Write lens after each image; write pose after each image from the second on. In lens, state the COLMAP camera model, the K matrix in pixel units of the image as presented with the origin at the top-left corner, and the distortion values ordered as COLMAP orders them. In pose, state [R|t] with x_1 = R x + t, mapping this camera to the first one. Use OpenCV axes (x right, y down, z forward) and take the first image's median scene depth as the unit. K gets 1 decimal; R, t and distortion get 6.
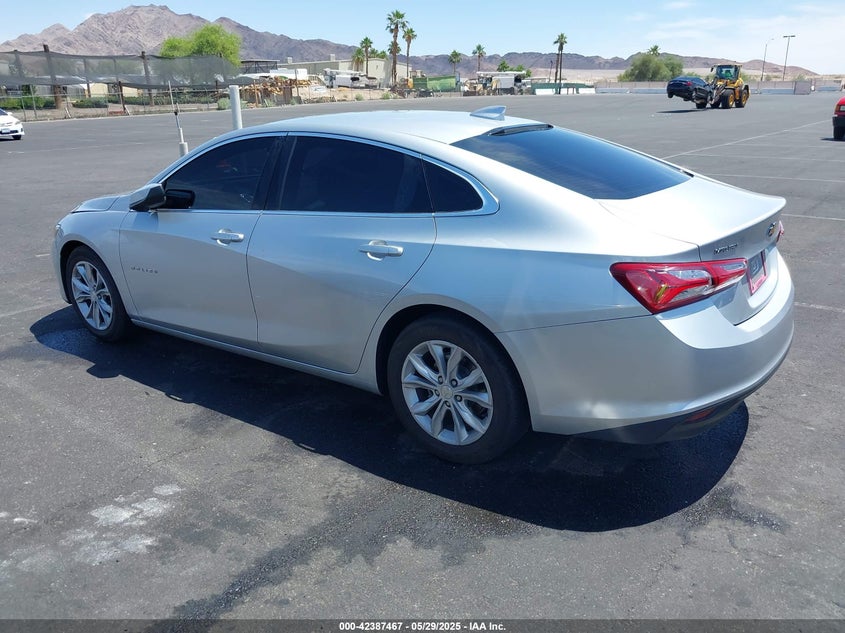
lens RADIAL K [[670.9, 0, 426.6], [0, 670.9, 316.7], [0, 0, 1]] dist [-0.004318, 0.008519]
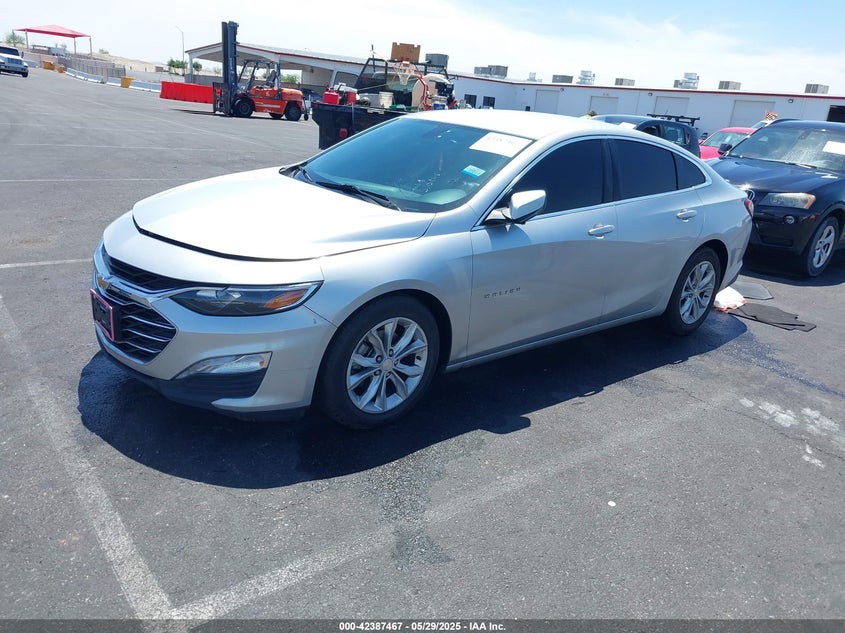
lens RADIAL K [[670.9, 0, 426.6], [0, 670.9, 316.7], [0, 0, 1]] dist [-0.004318, 0.008519]
pose [[0.228962, -0.270255, 0.935168, -1.739622], [0.208581, 0.951995, 0.224051, -0.351121], [-0.950826, 0.143759, 0.274341, 1.190058]]
